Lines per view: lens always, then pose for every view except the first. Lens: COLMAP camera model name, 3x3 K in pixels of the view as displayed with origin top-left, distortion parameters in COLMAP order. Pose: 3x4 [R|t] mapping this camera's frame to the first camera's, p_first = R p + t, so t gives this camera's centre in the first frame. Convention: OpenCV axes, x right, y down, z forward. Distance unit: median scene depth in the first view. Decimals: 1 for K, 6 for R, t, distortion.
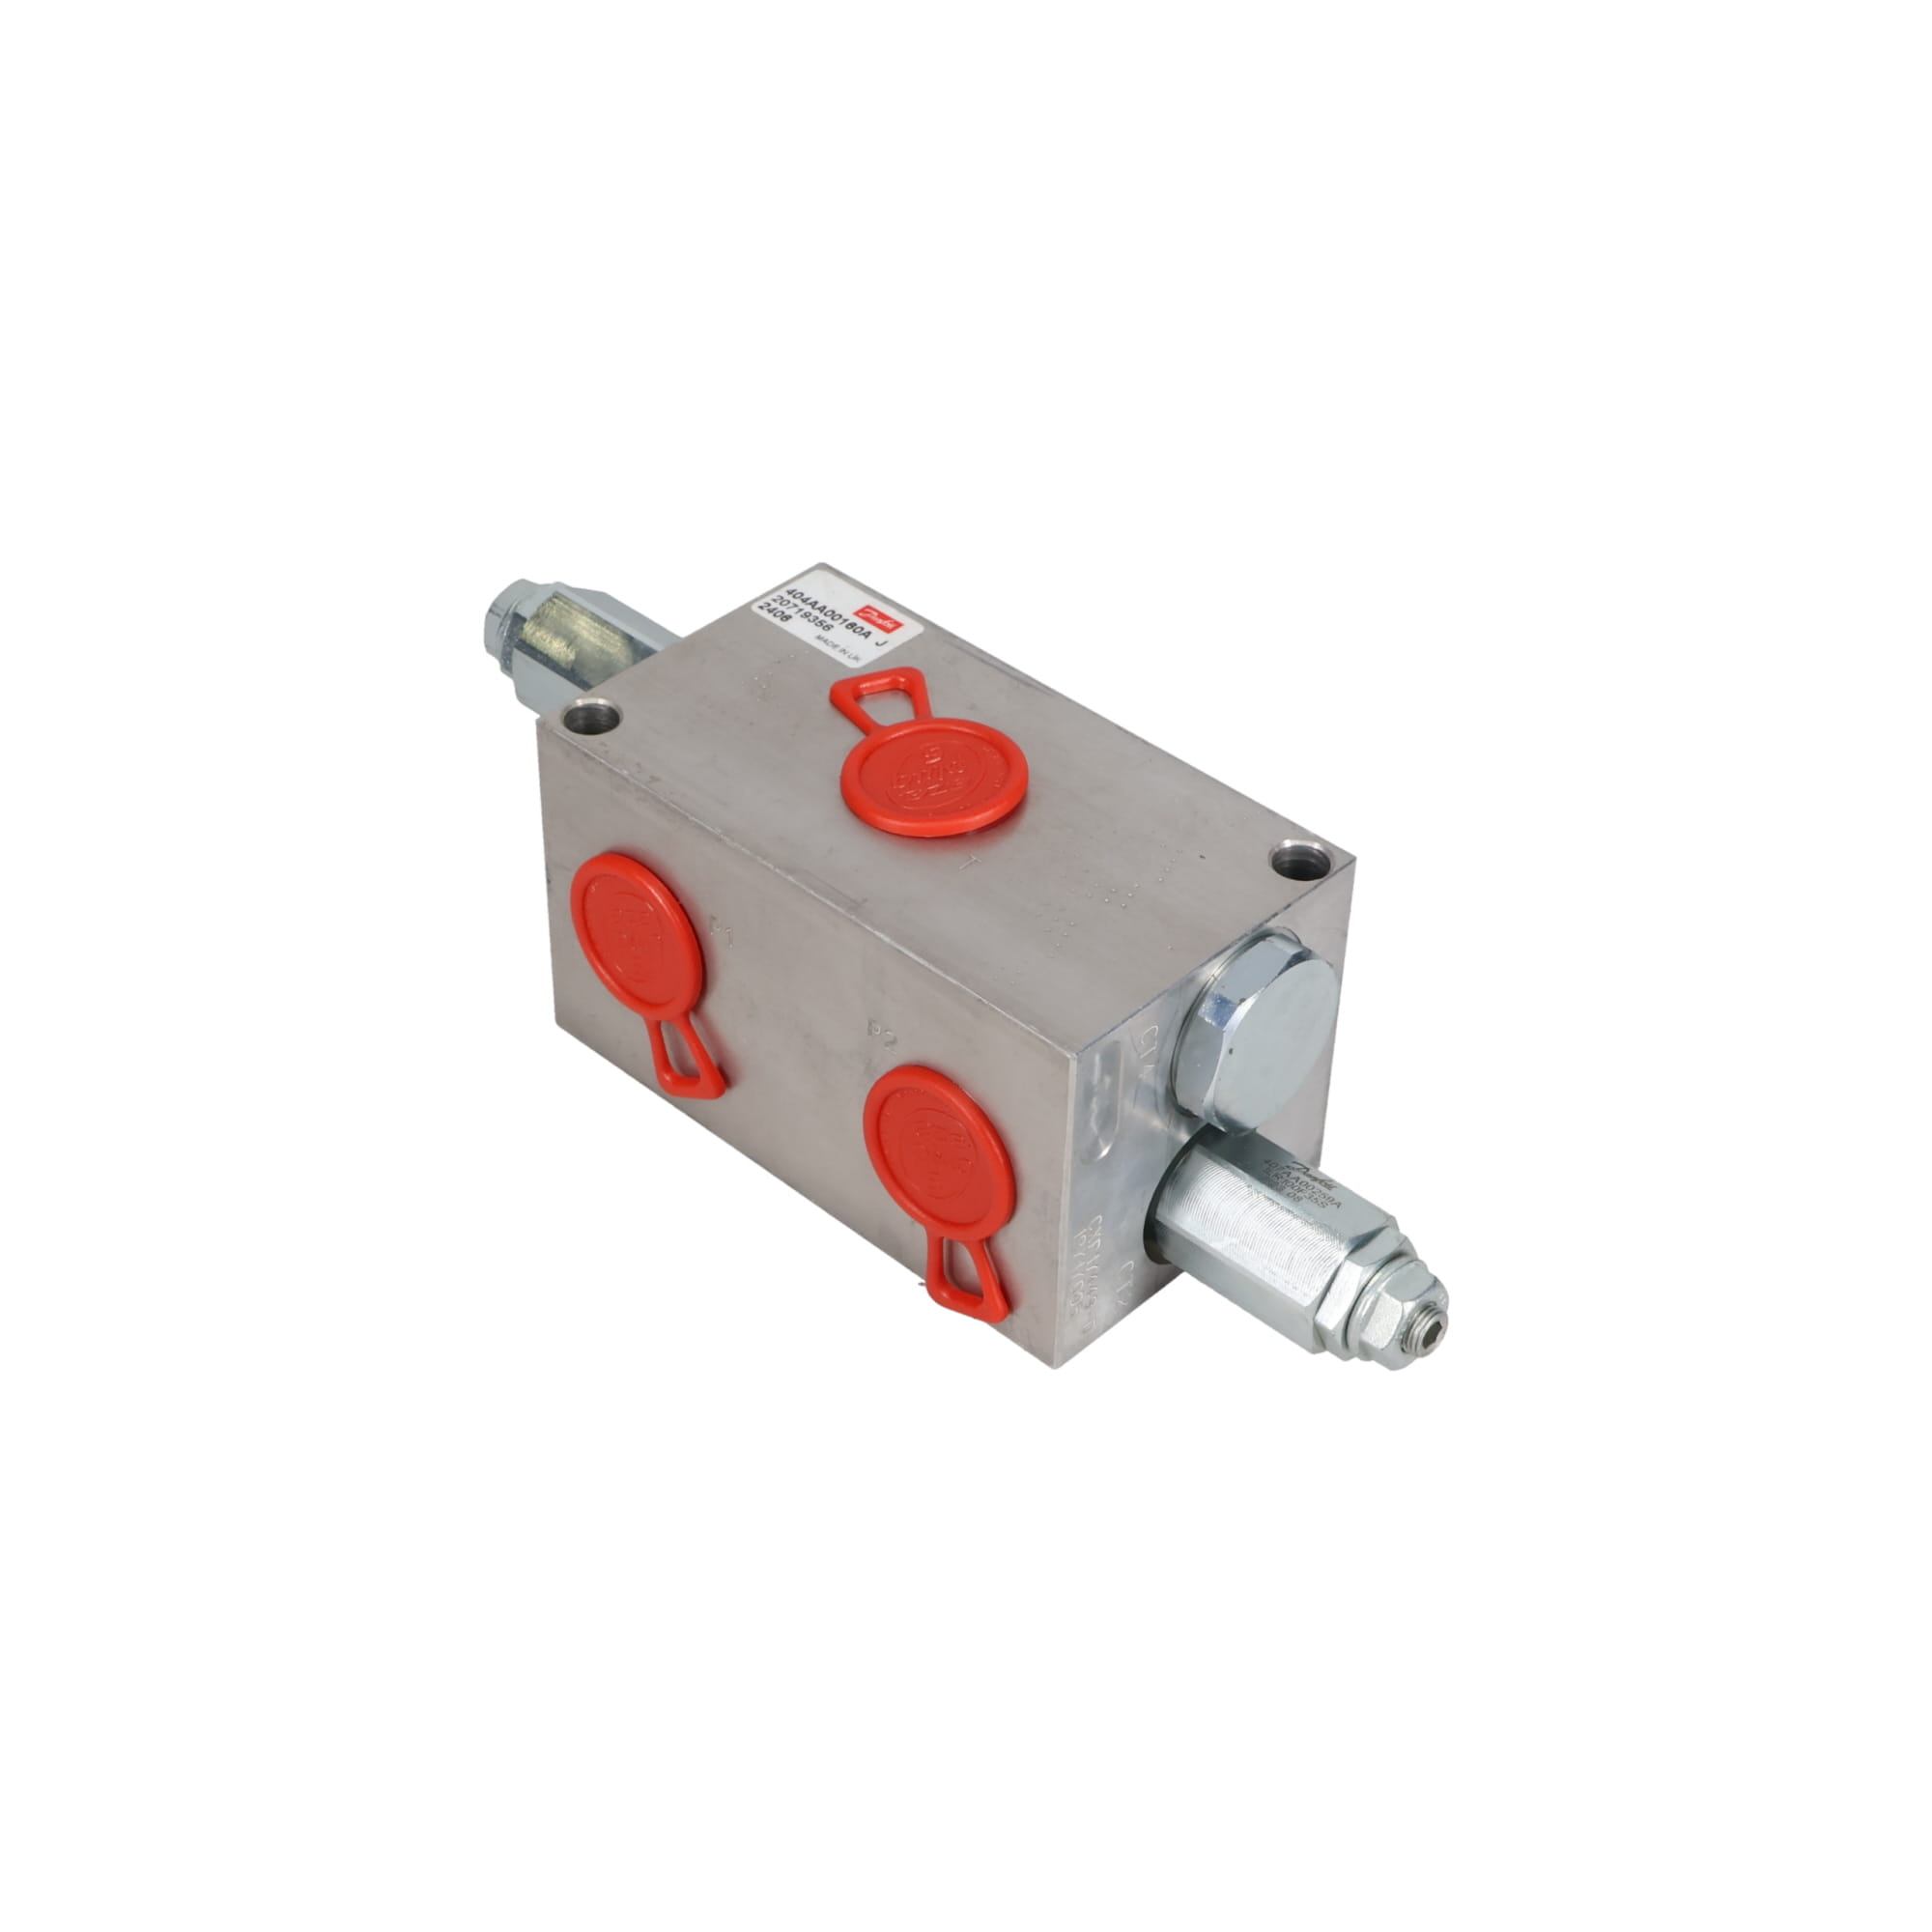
lens RADIAL K [[3612.4, 0, 961.6], [0, 3612.4, 963.7], [0, 0, 1]] dist [0.073316, 0.000000]
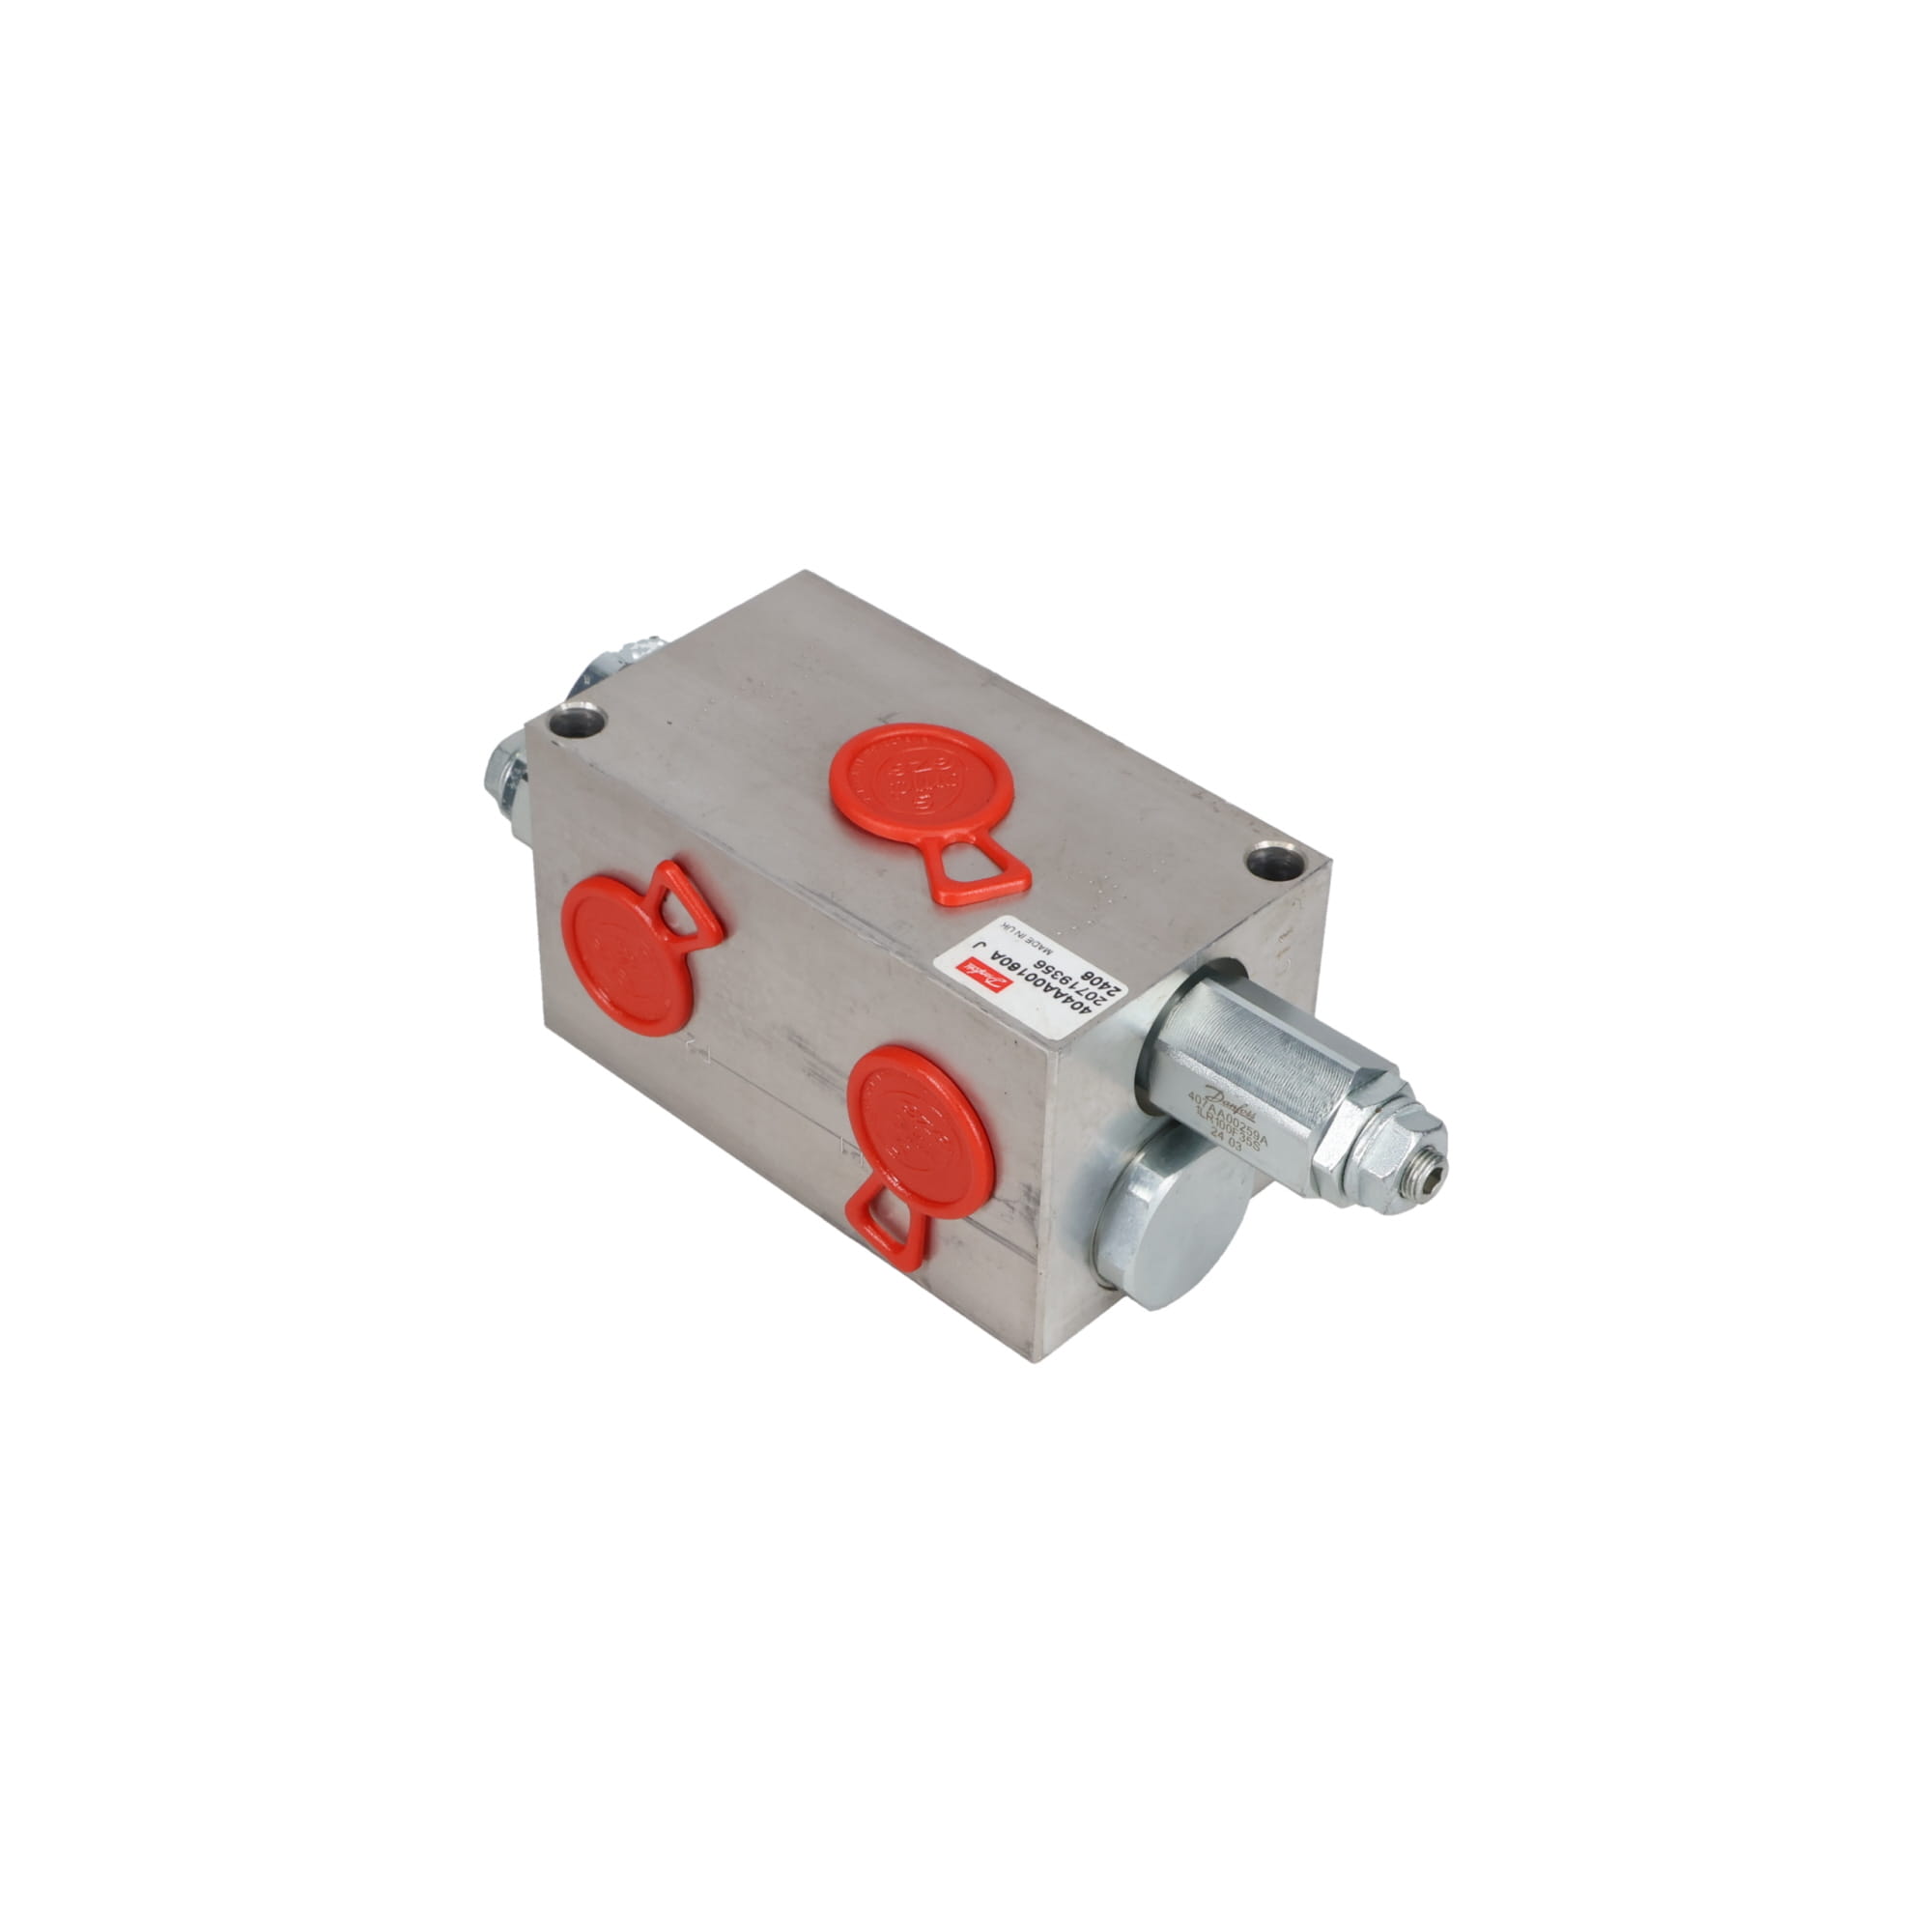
lens RADIAL K [[3612.4, 0, 965.7], [0, 3612.4, 966.1], [0, 0, 1]] dist [0.073316, 0.000000]
pose [[-0.999617, -0.017819, -0.021175, 0.000521], [-0.024077, 0.182692, 0.982875, -0.978224], [-0.013645, 0.983009, -0.183051, 1.169102]]
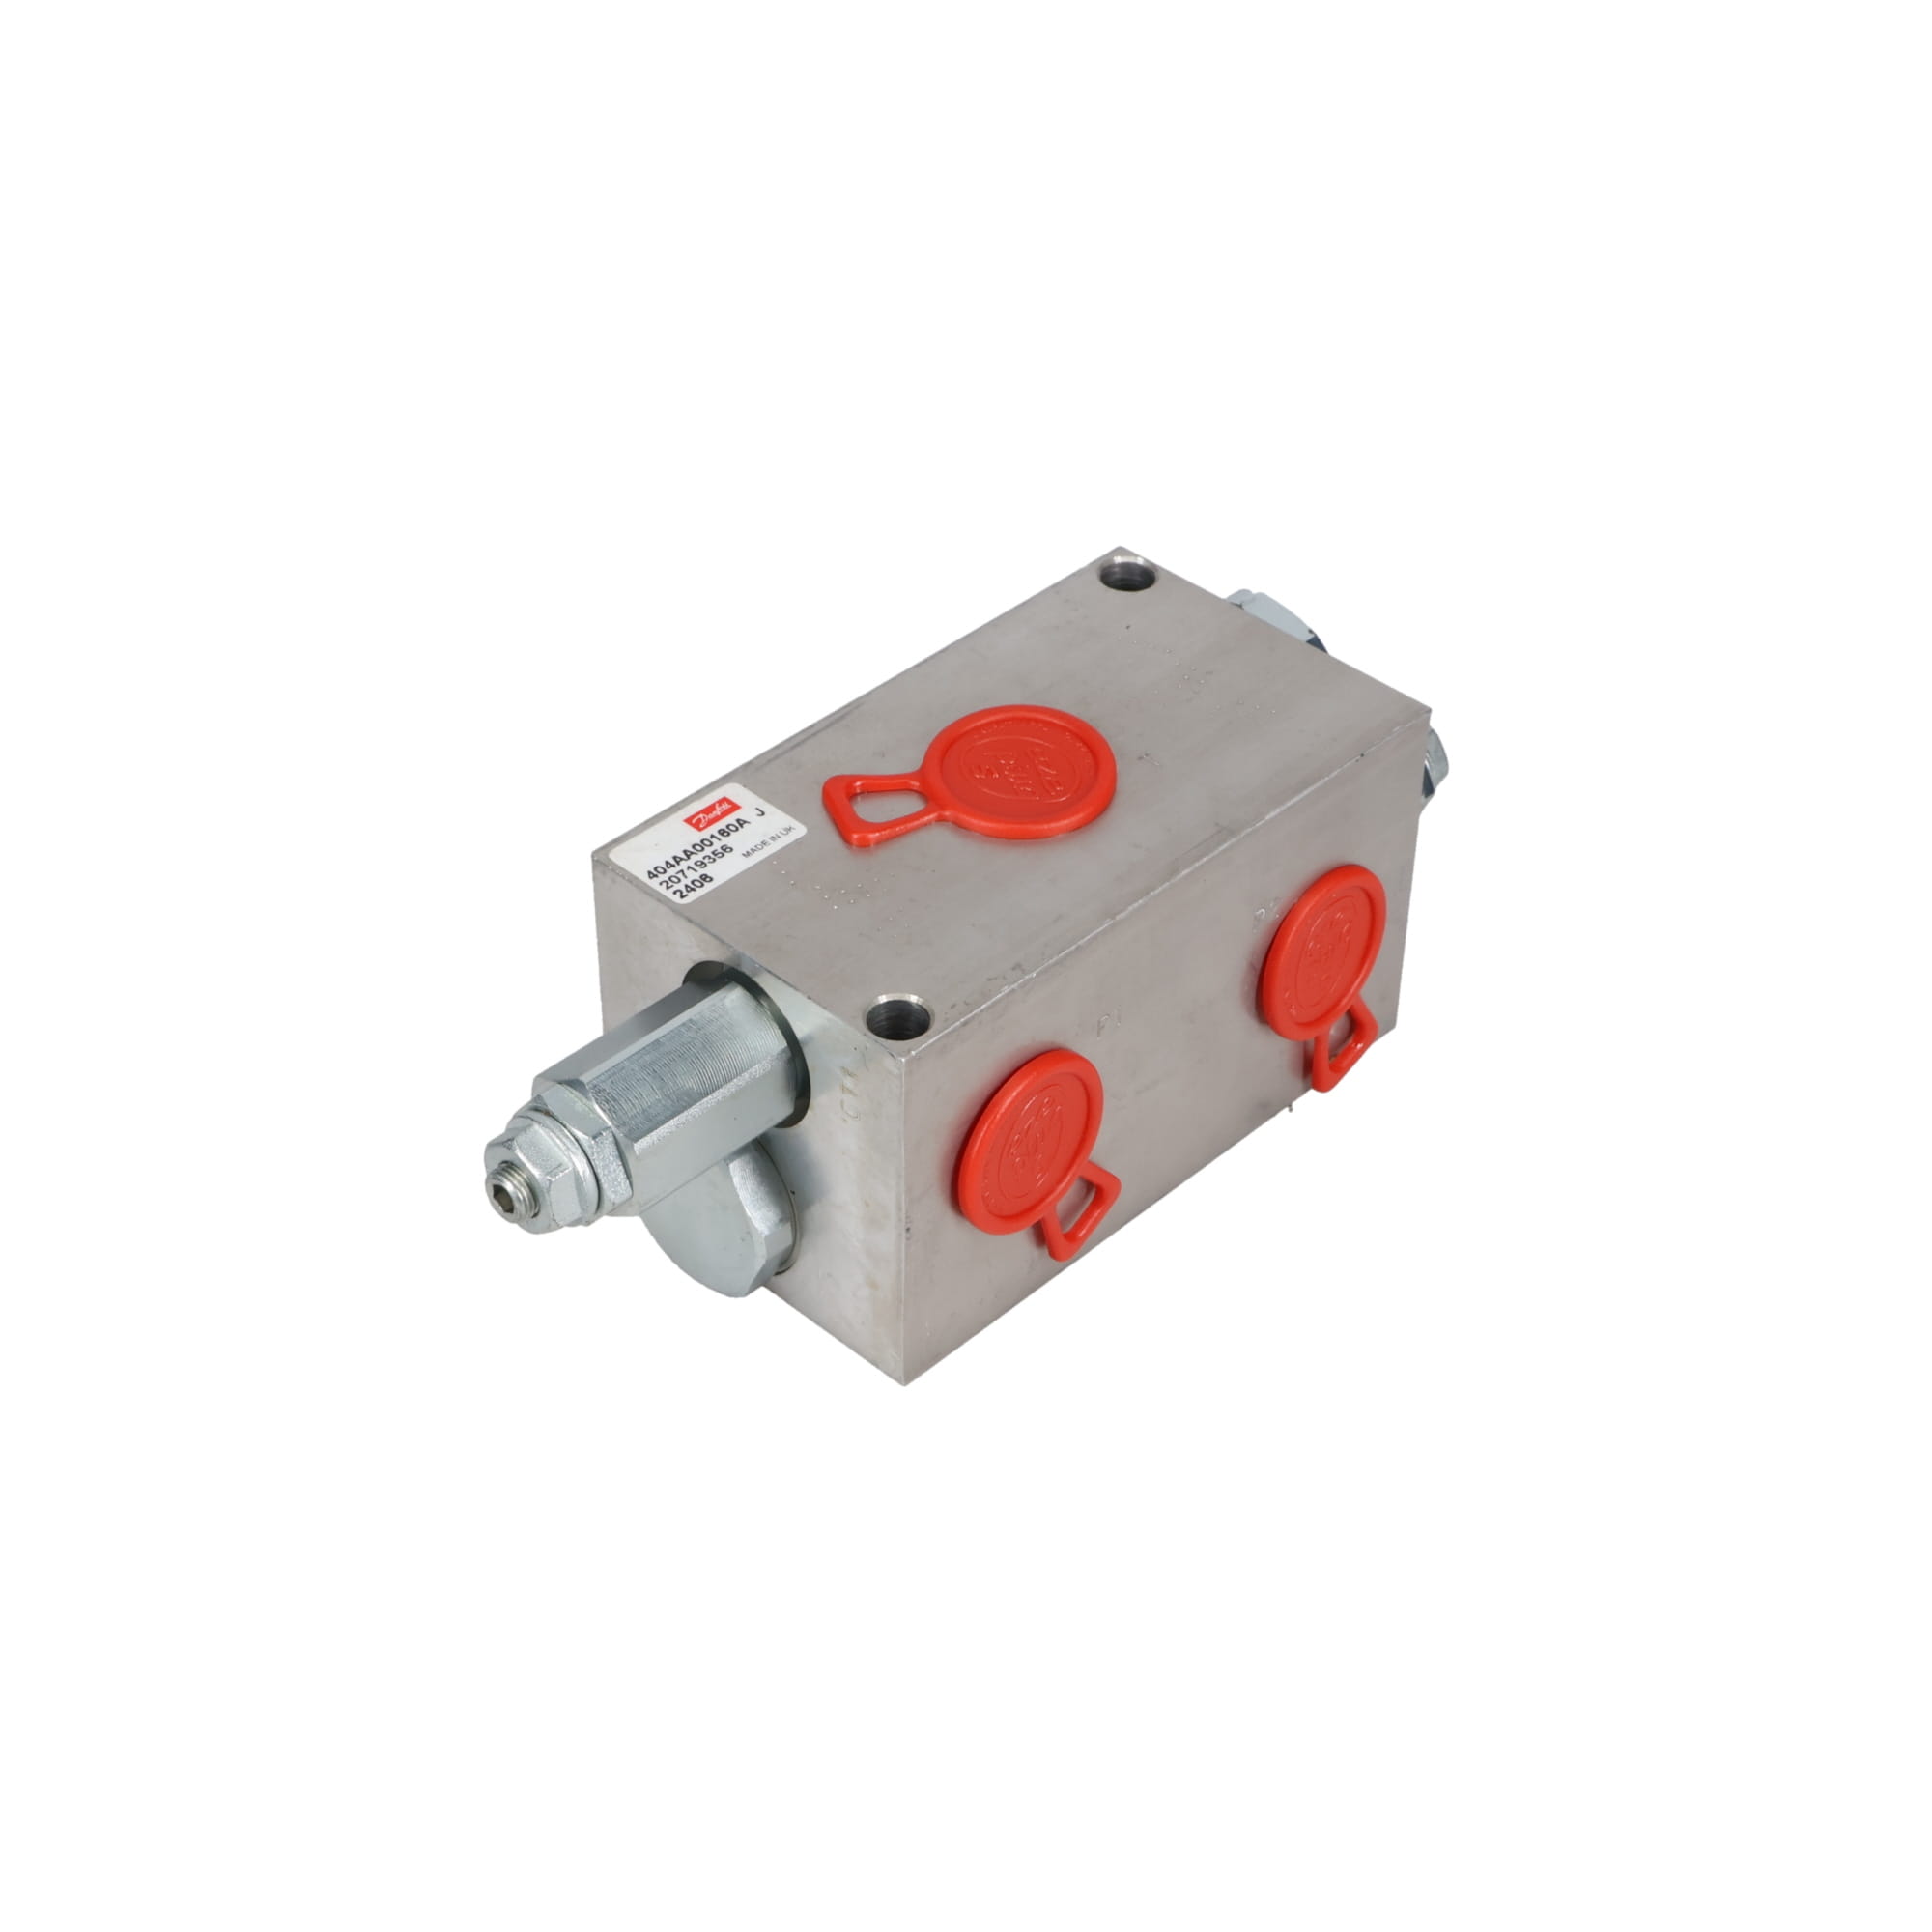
lens RADIAL K [[3612.4, 0, 962.1], [0, 3612.4, 968.6], [0, 0, 1]] dist [0.073316, 0.000000]
pose [[0.007252, -0.648892, 0.760846, -0.726567], [0.631480, 0.592931, 0.499666, -0.480304], [-0.775359, 0.476835, 0.414062, 0.607791]]
